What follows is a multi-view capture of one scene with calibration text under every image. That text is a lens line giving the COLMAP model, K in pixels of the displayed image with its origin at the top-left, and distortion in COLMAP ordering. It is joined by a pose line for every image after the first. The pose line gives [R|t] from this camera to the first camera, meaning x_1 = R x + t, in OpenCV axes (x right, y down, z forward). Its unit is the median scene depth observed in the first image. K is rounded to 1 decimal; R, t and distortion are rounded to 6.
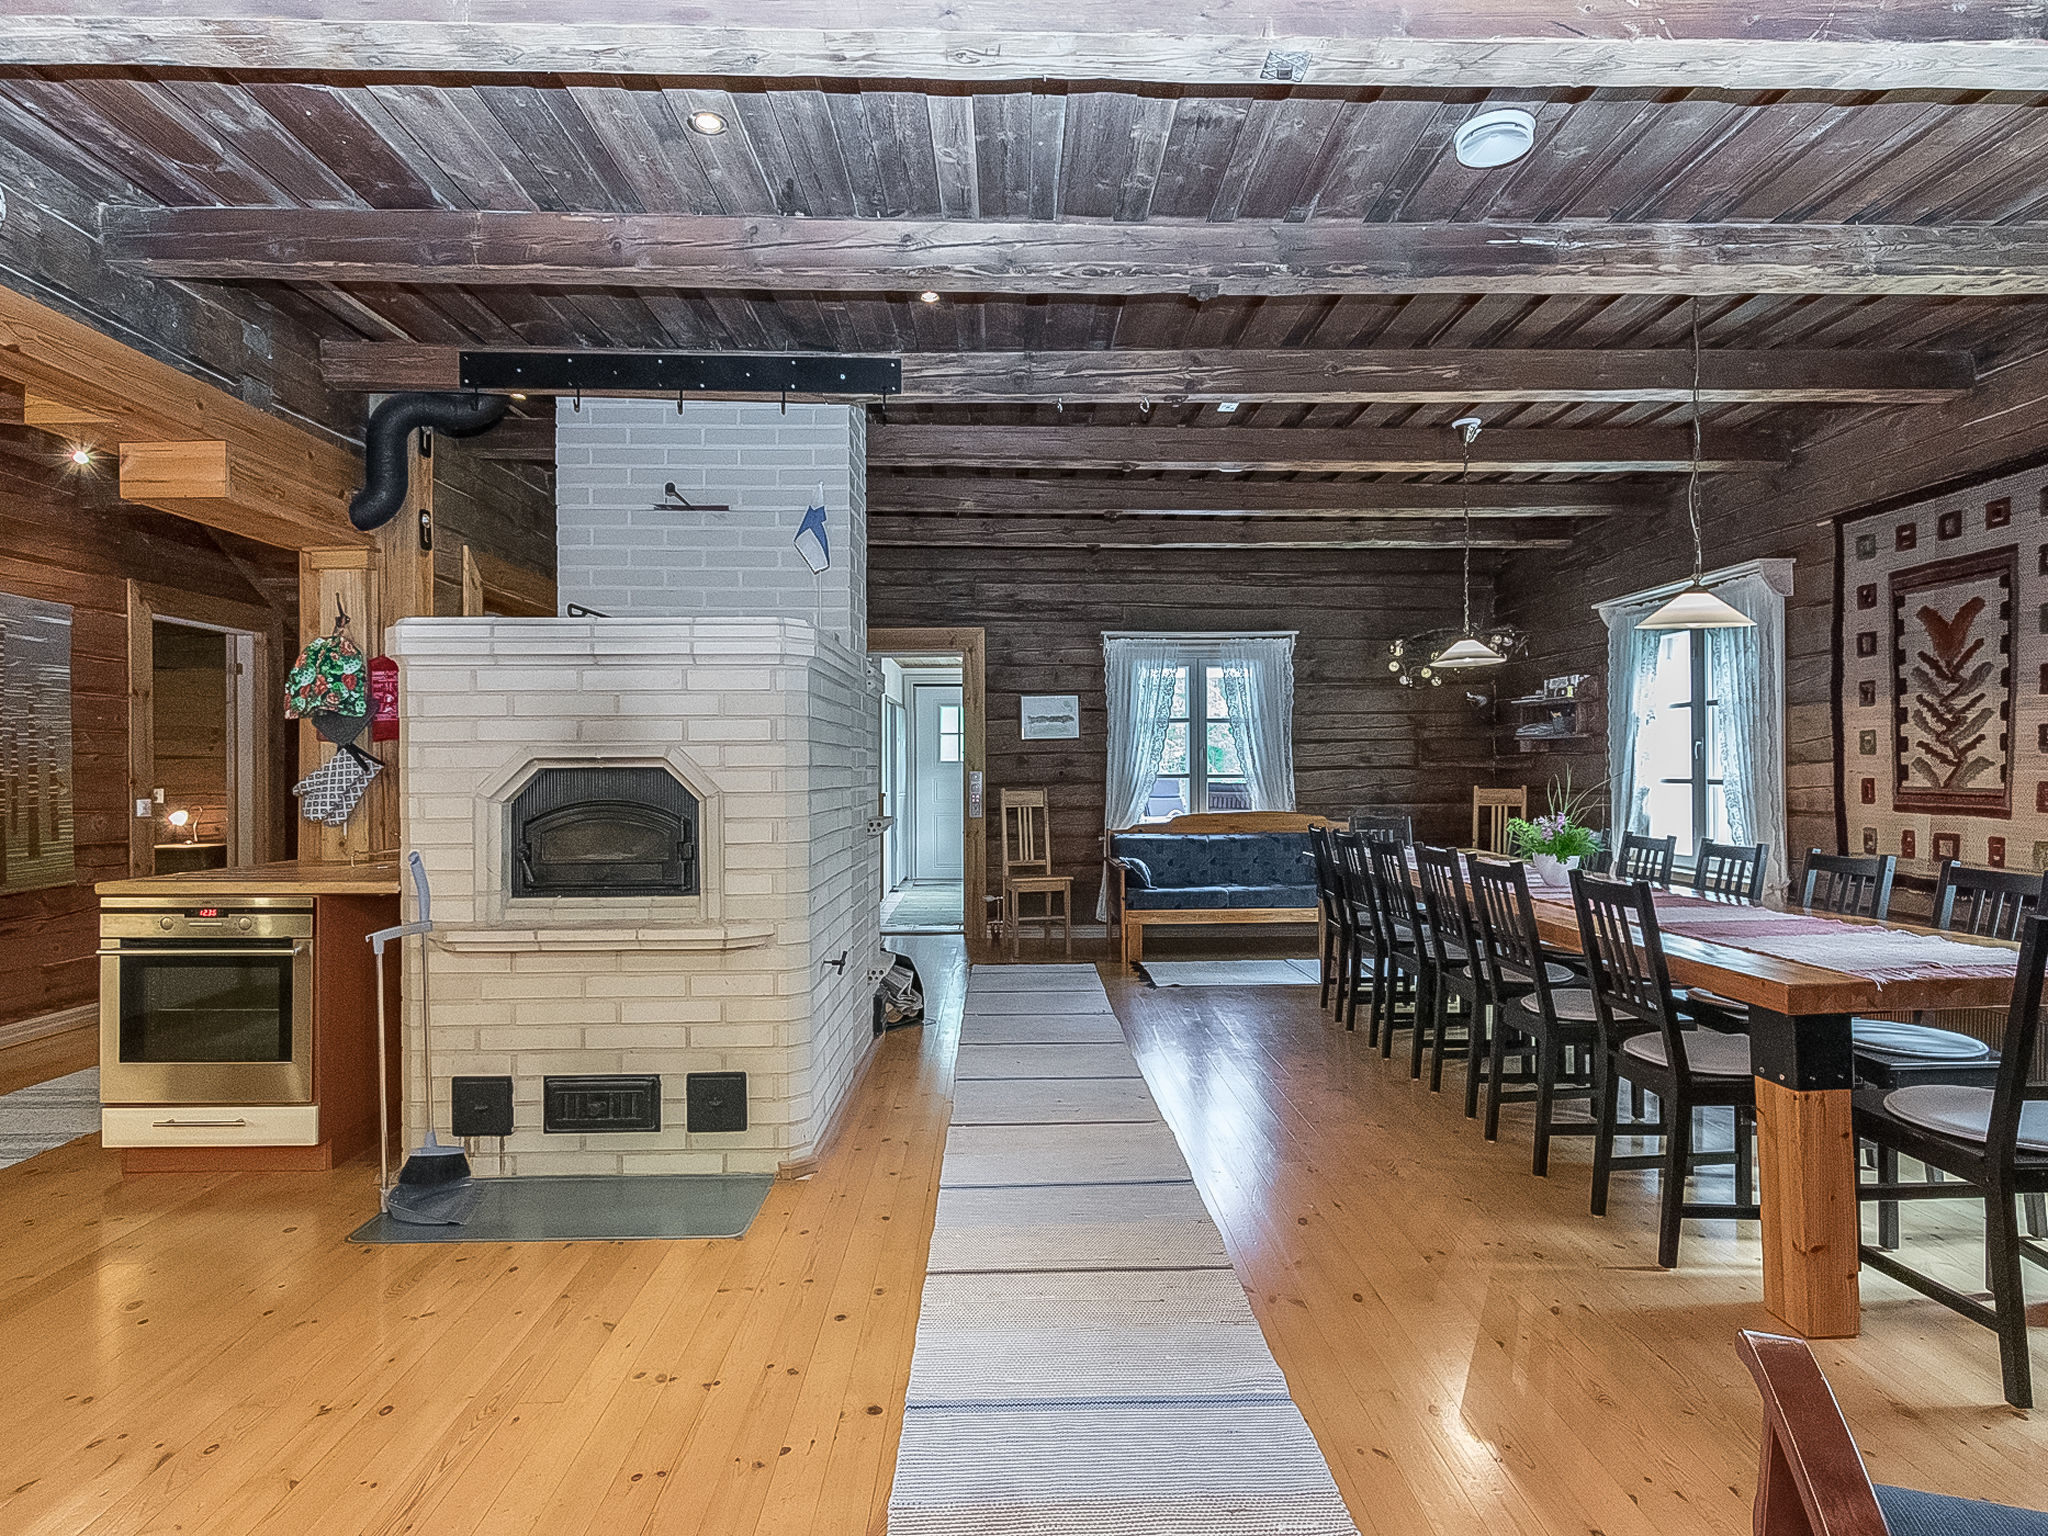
lens RADIAL K [[1096.7, 0, 1025.9], [0, 1096.7, 763.0], [0, 0, 1]] dist [0.004449, -0.000780]
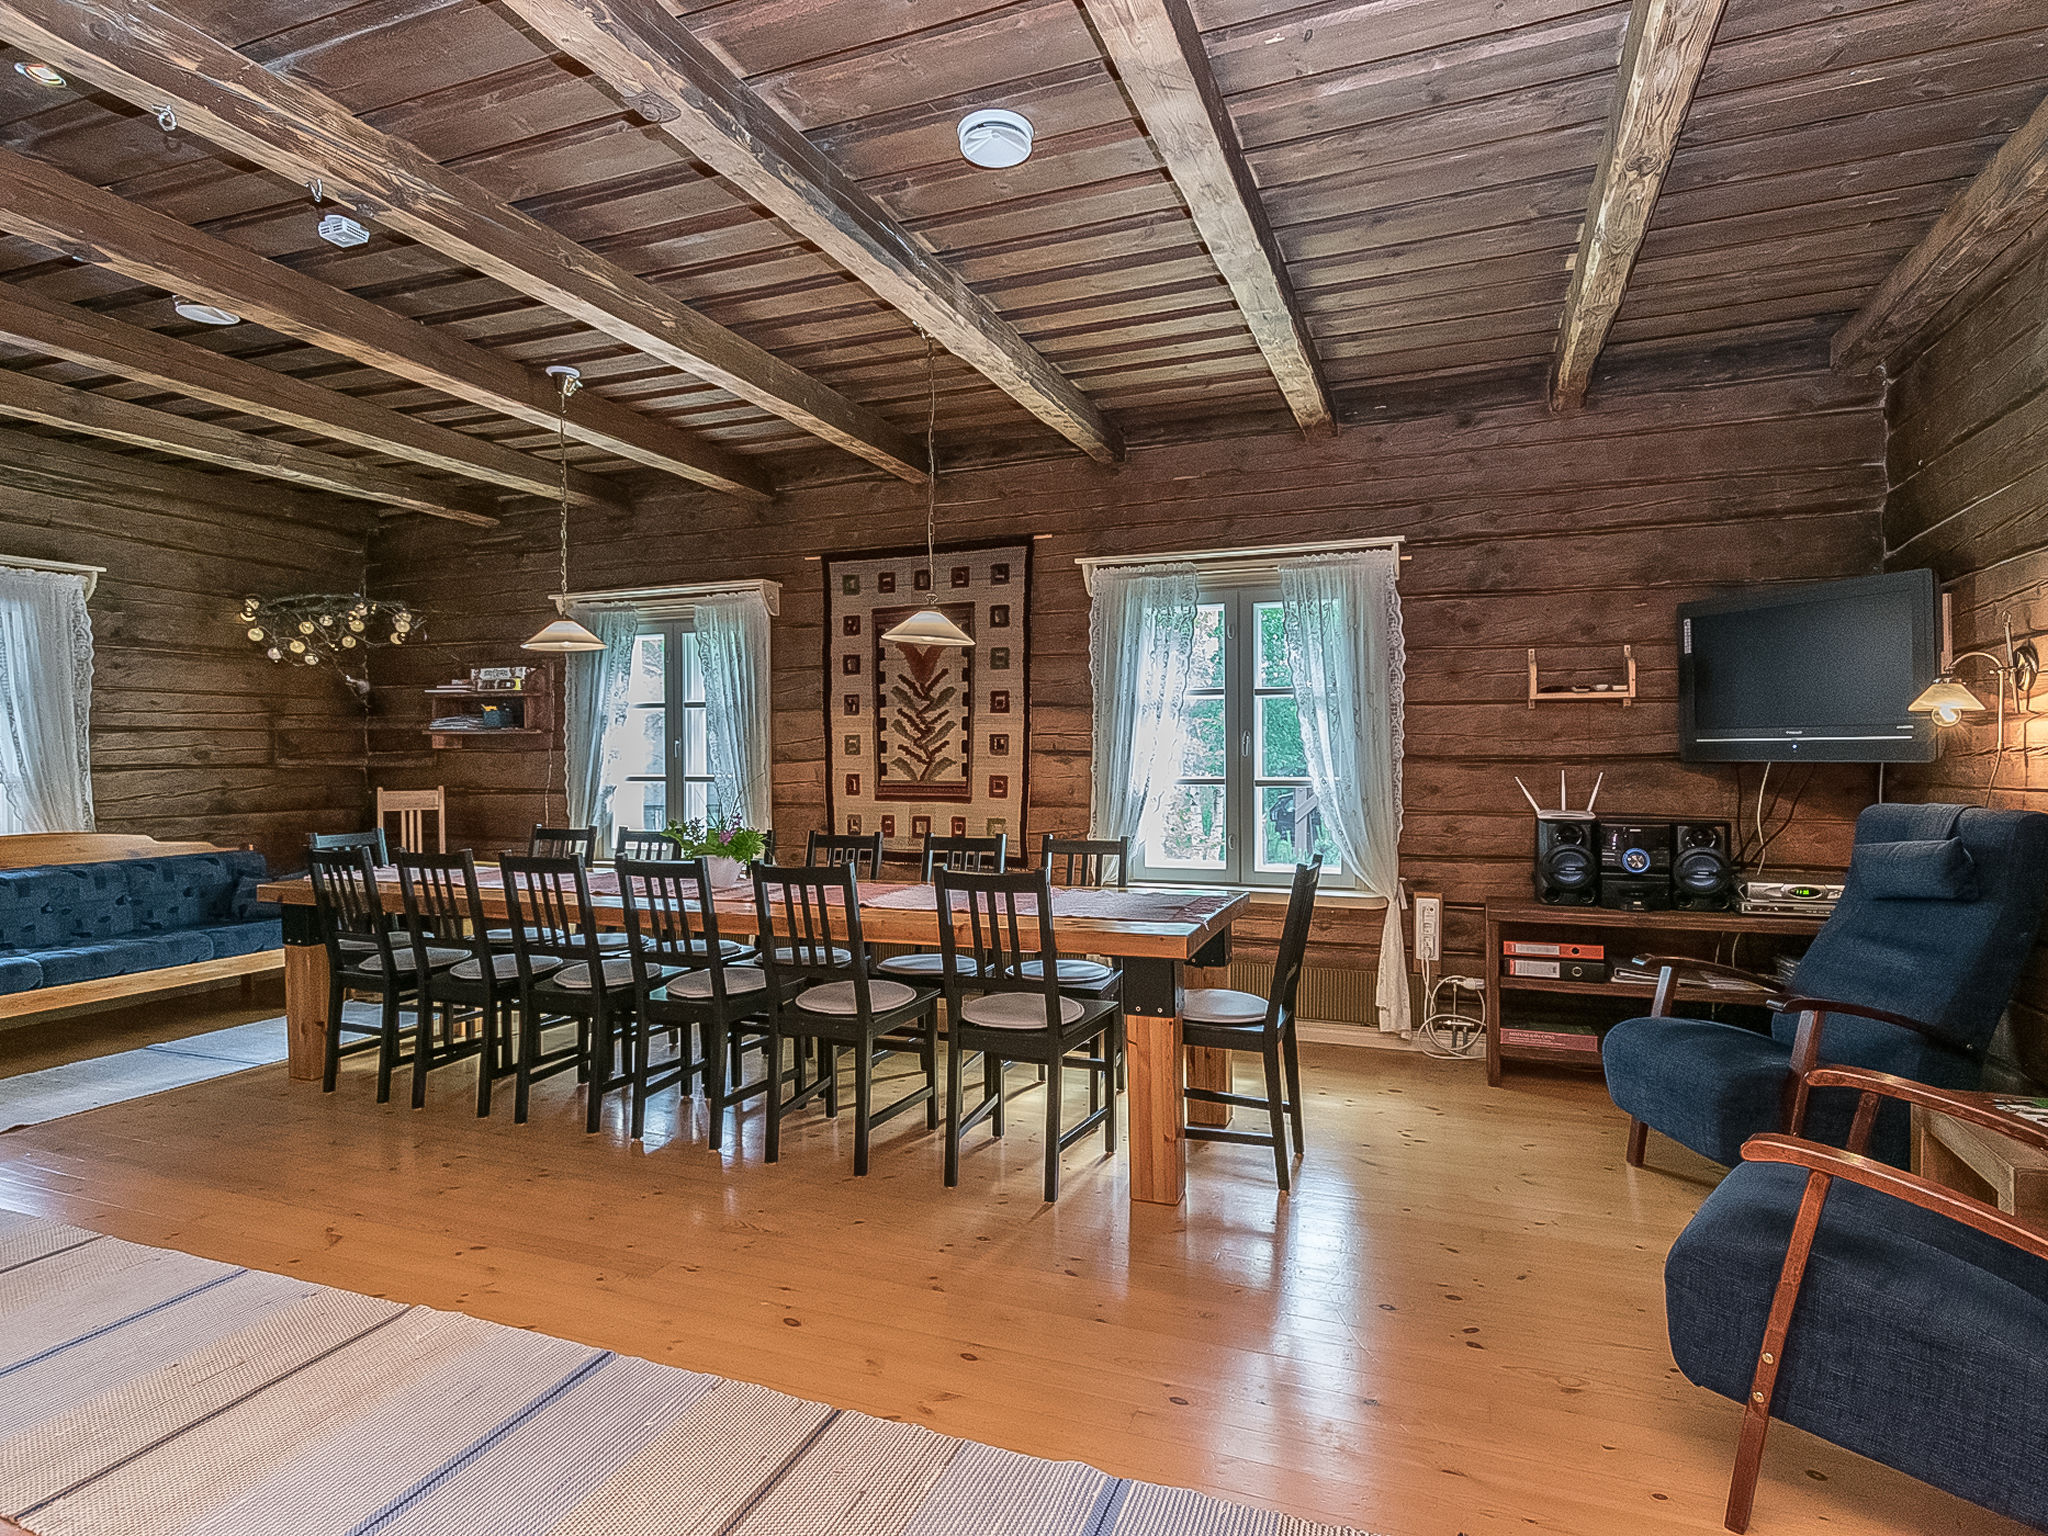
lens RADIAL K [[1096.7, 0, 1044.6], [0, 1096.7, 769.0], [0, 0, 1]] dist [0.004449, -0.000780]
pose [[0.384746, -0.005705, 0.923005, -0.290285], [-0.002175, 0.999973, 0.007087, -0.001092], [-0.923020, -0.004735, 0.384723, 0.345854]]
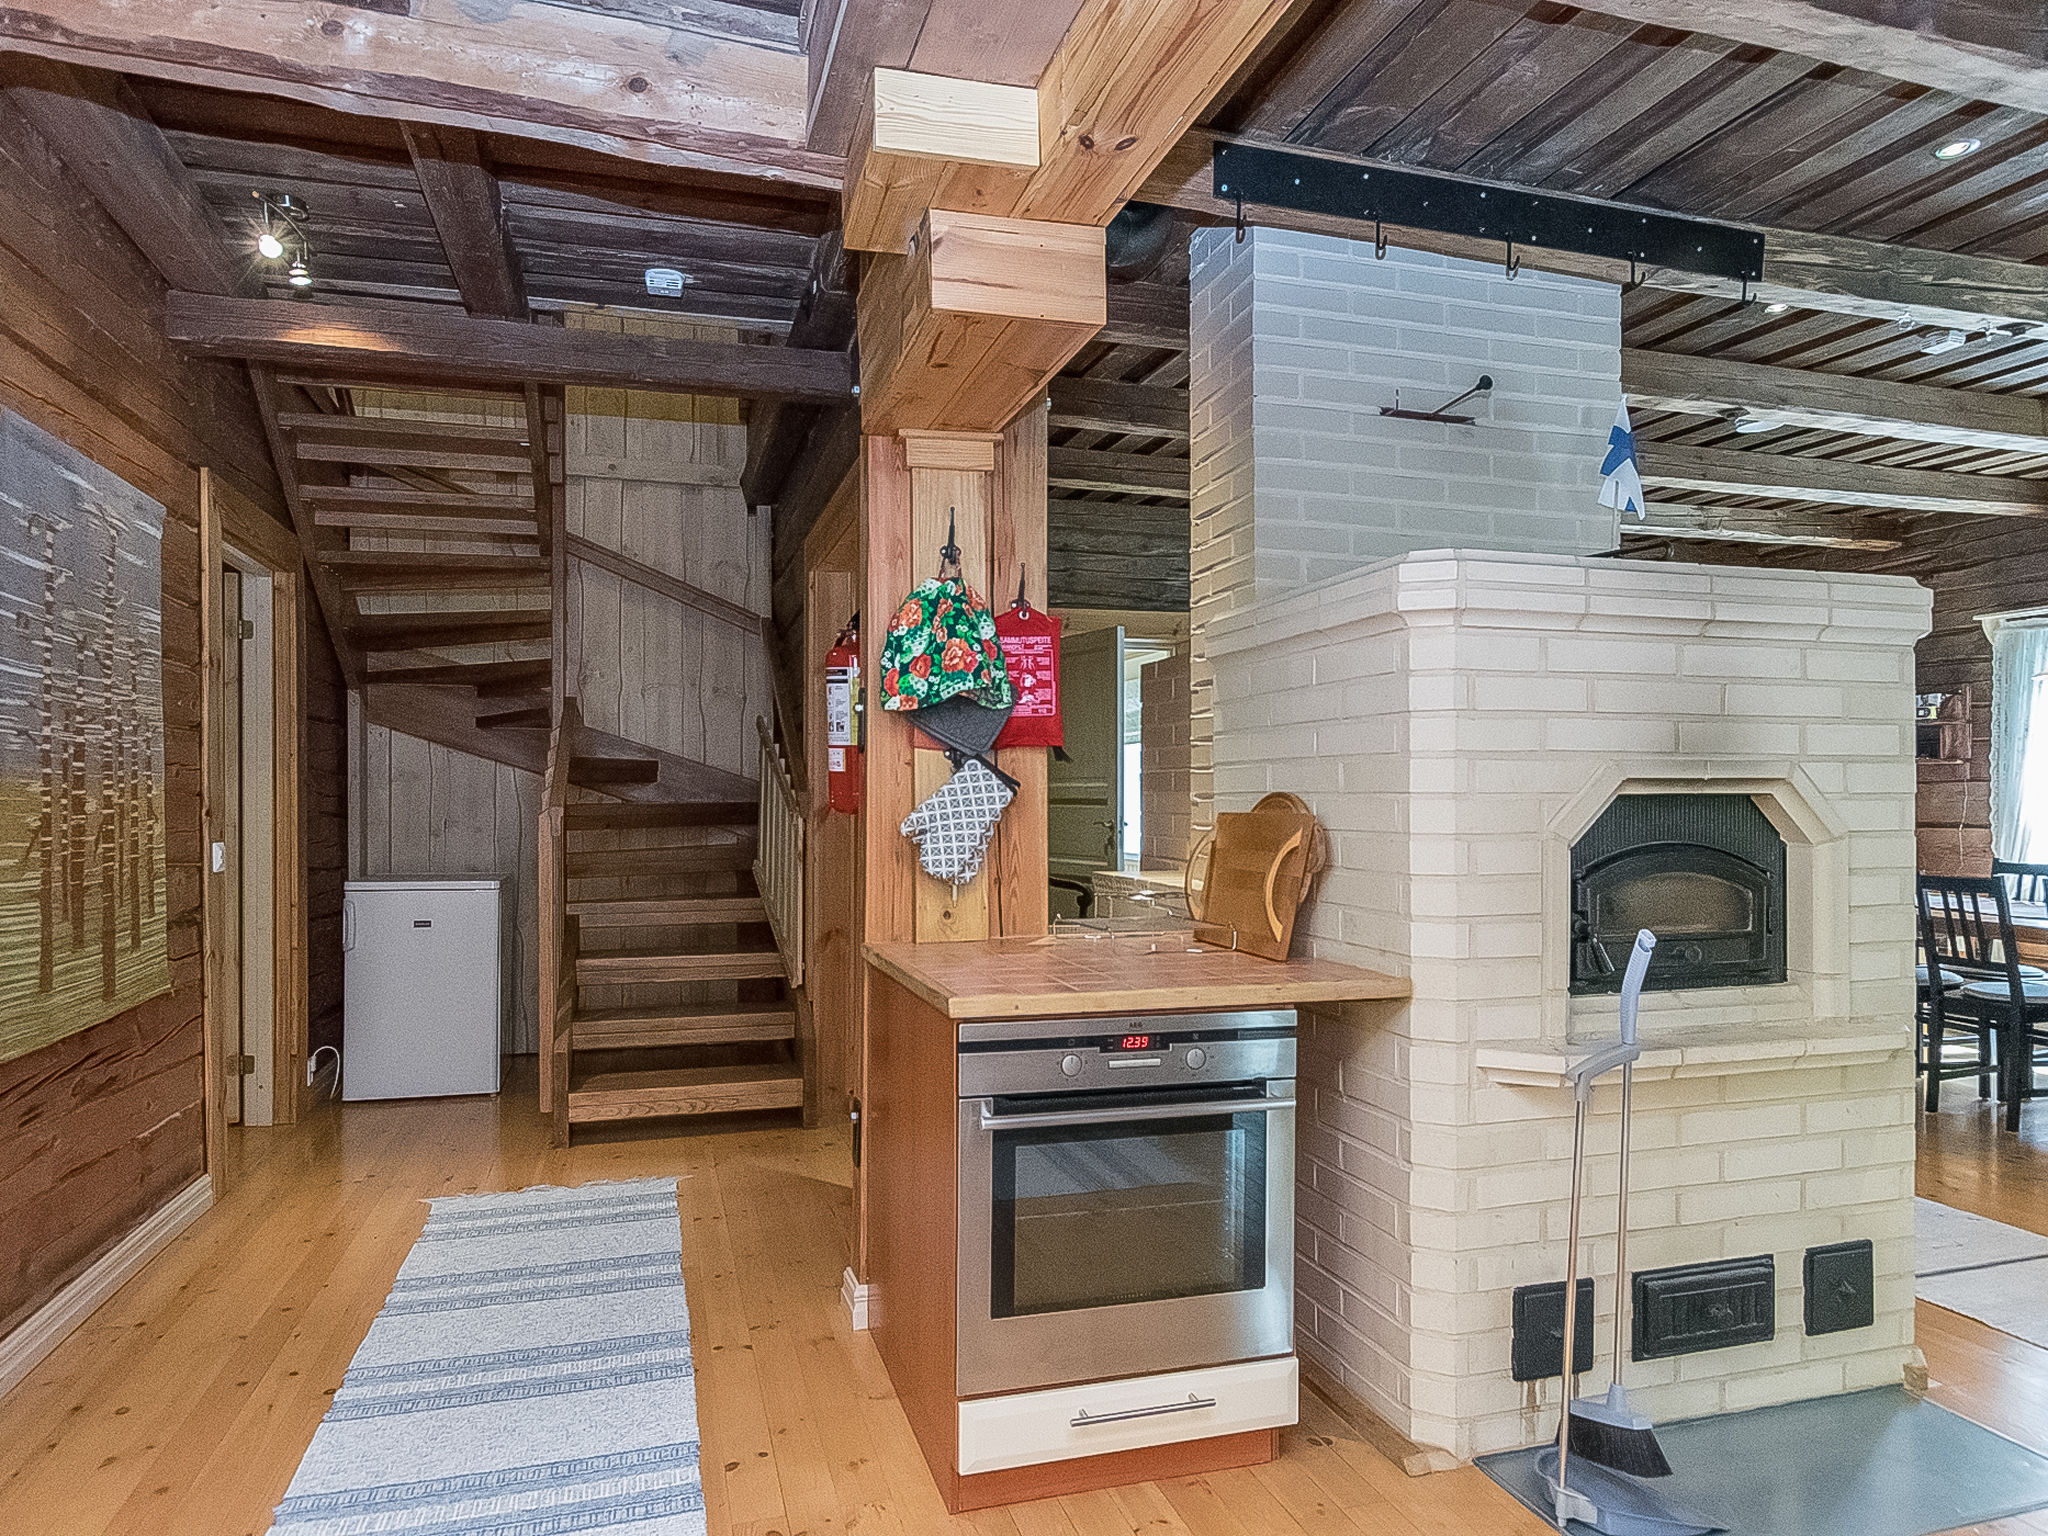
lens RADIAL K [[1299.7, 0, 1037.3], [0, 1299.7, 790.4], [0, 0, 1]] dist [0.002768, 0.001420]
pose [[0.962346, 0.005745, 0.271767, -0.741163], [-0.006124, 0.999981, 0.000546, 0.003117], [-0.271758, -0.002190, 0.962363, 0.272685]]
